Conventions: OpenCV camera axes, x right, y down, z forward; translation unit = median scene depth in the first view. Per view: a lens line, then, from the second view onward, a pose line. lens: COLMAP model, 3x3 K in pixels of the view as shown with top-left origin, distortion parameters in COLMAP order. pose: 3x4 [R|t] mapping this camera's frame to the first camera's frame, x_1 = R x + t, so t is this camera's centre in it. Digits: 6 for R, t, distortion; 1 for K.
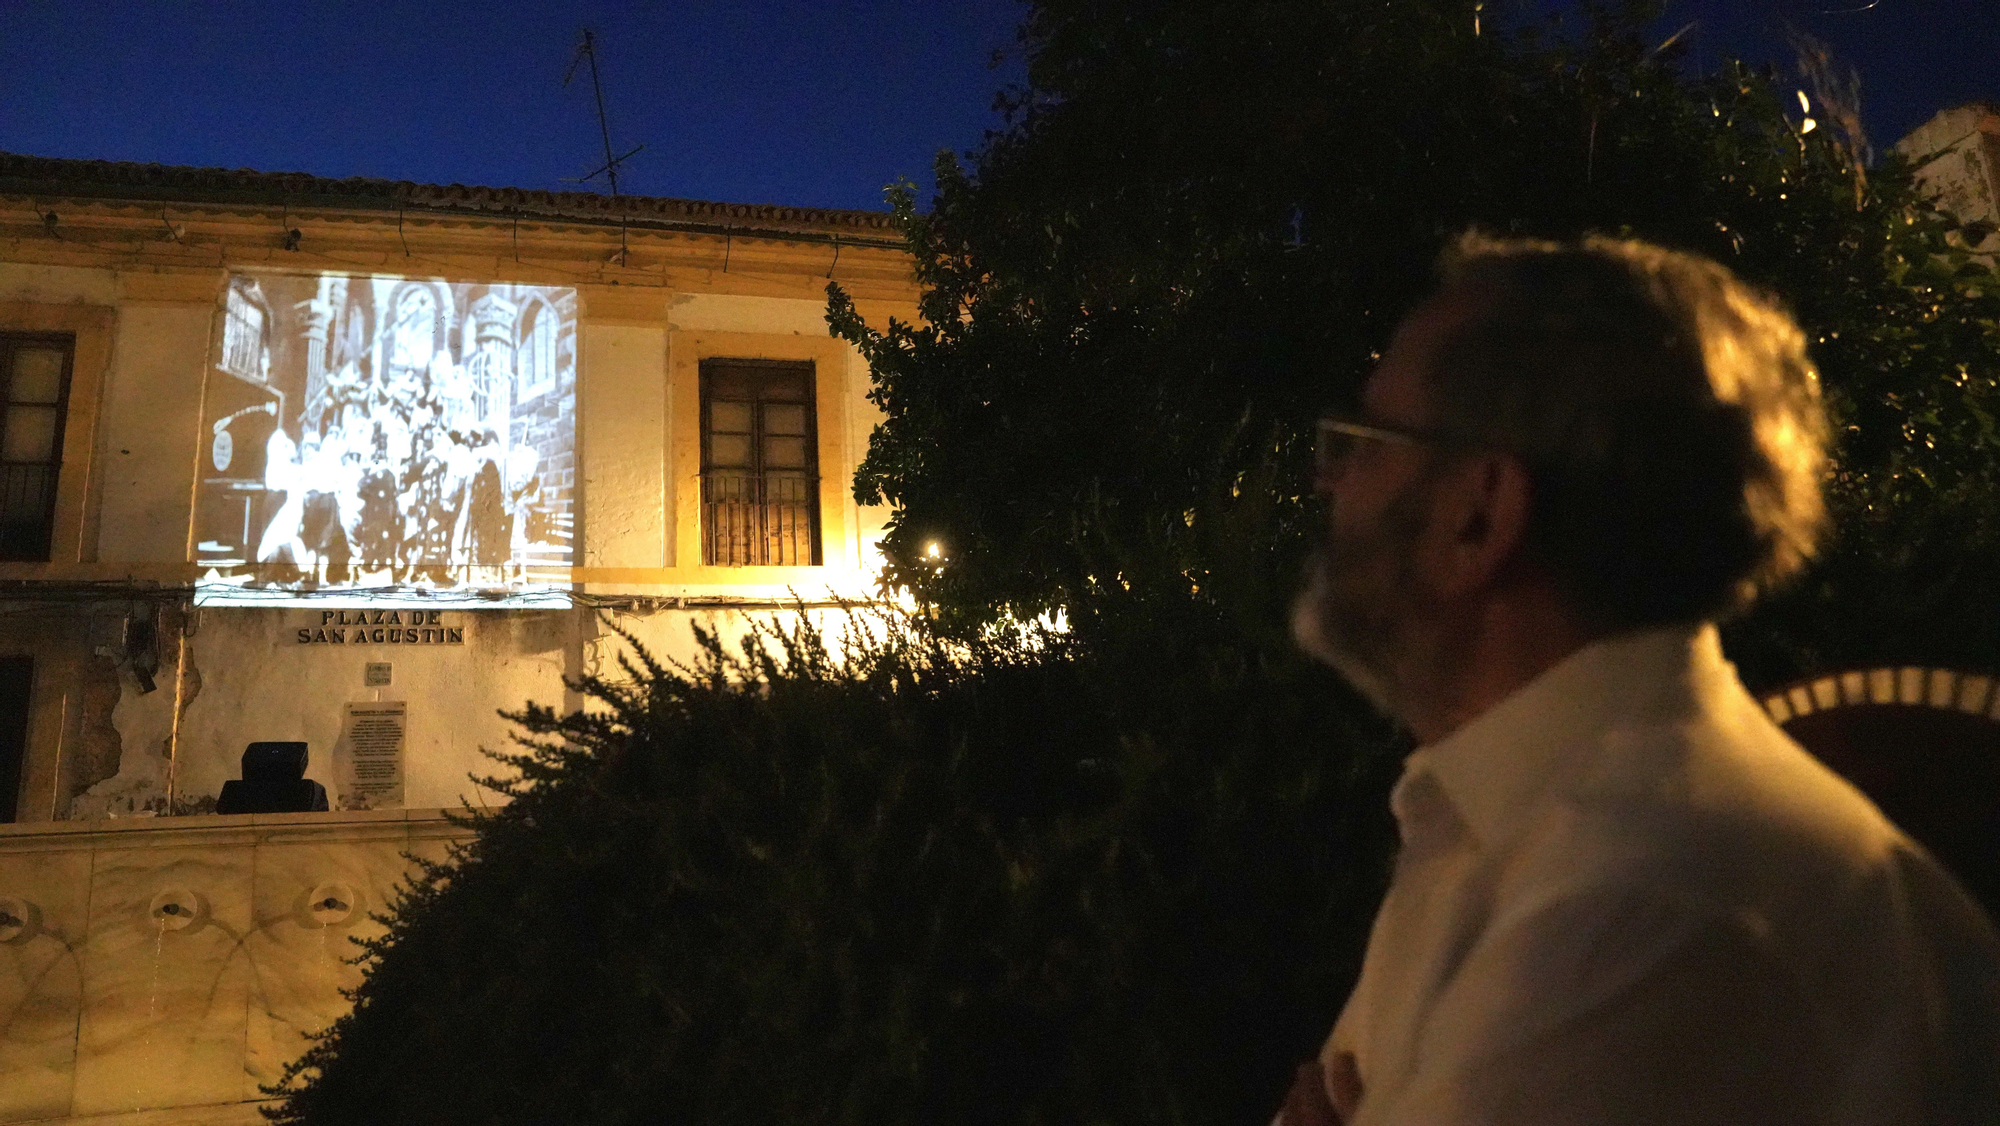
lens RADIAL K [[1369.4, 0, 1000.0], [0, 1369.4, 563.0], [0, 0, 1]] dist [-0.135737, 0.093304]
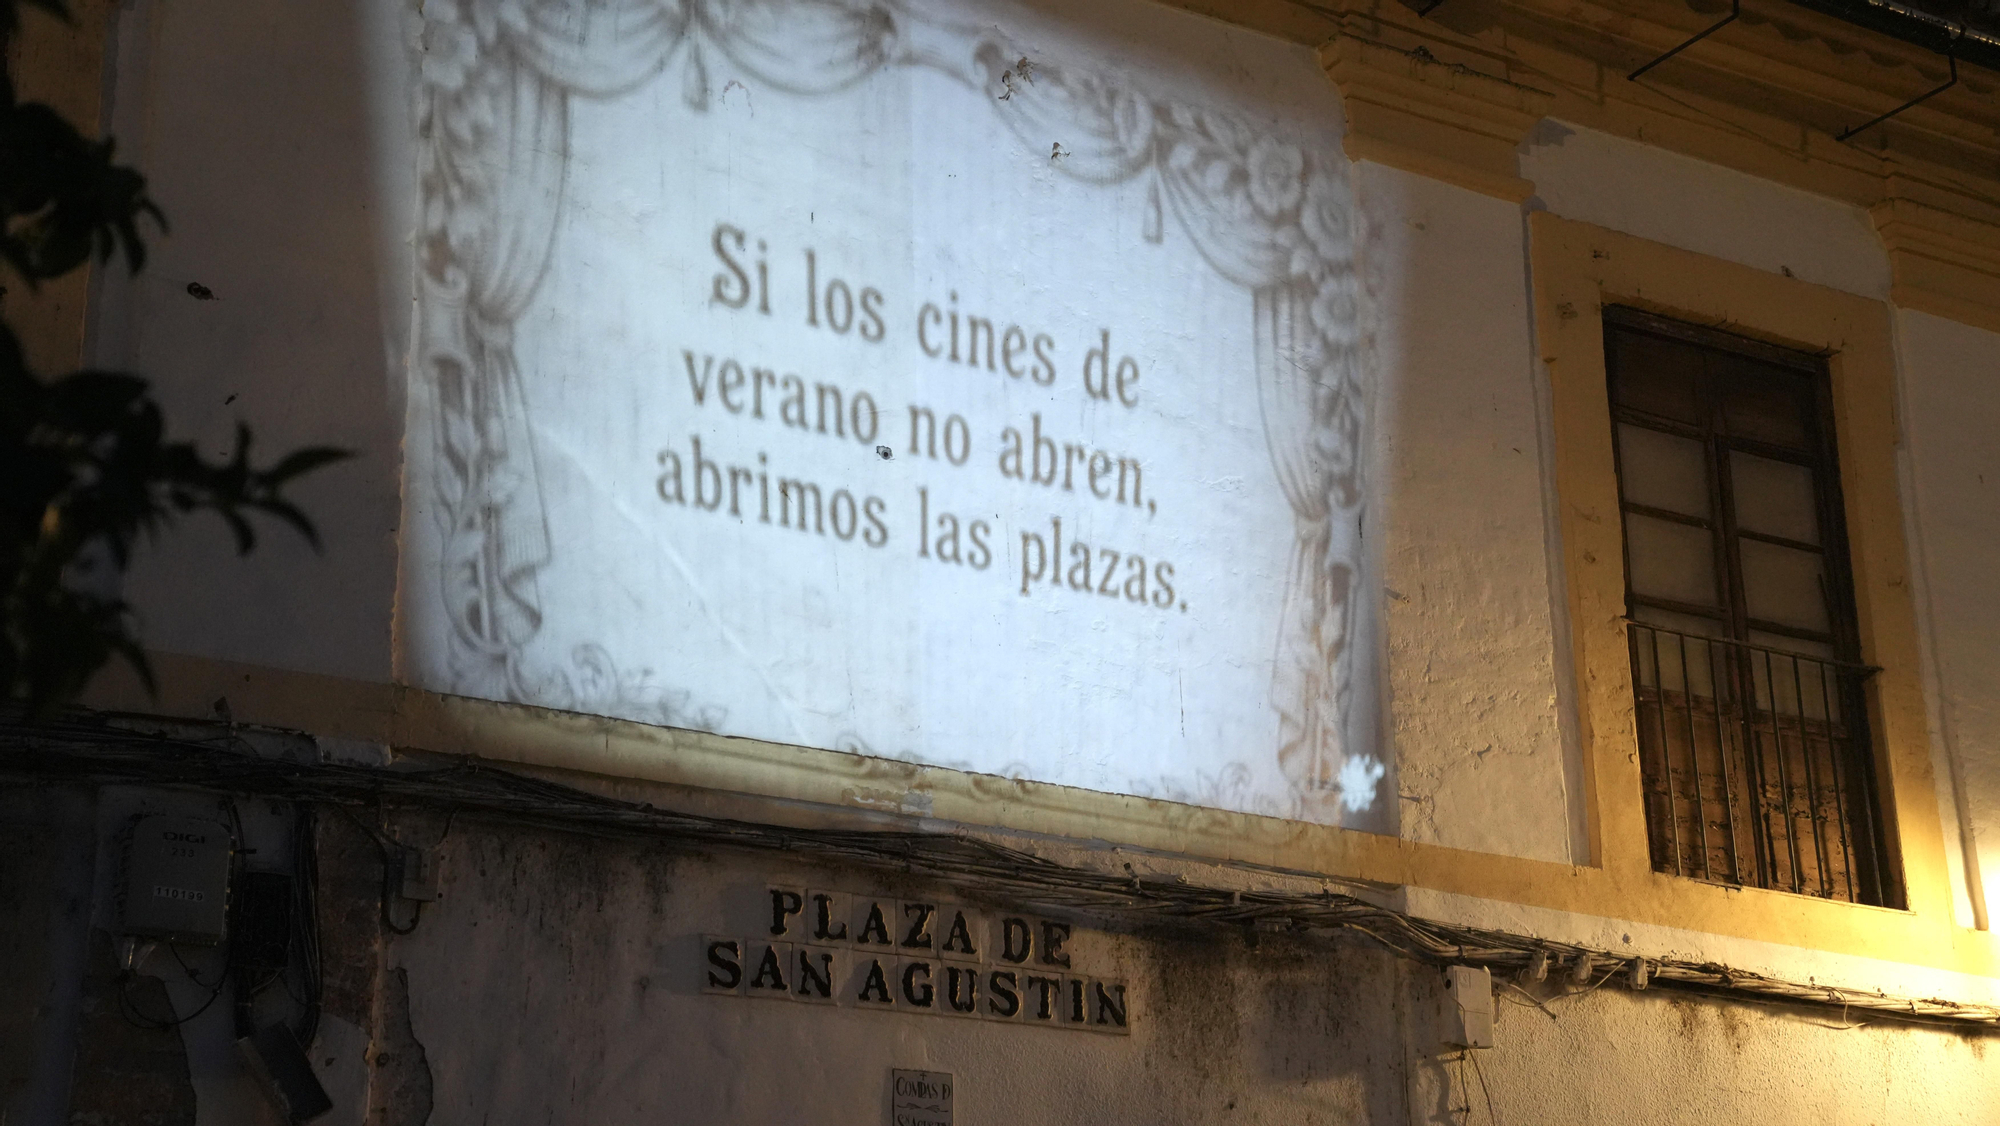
lens RADIAL K [[3066.2, 0, 1000.0], [0, 3066.2, 563.0], [0, 0, 1]] dist [0.236614, 0.181801]
pose [[0.963261, 0.137513, 0.230693, -0.597573], [-0.115229, 0.987505, -0.107500, 0.029855], [-0.242593, 0.076968, 0.967070, 0.249539]]
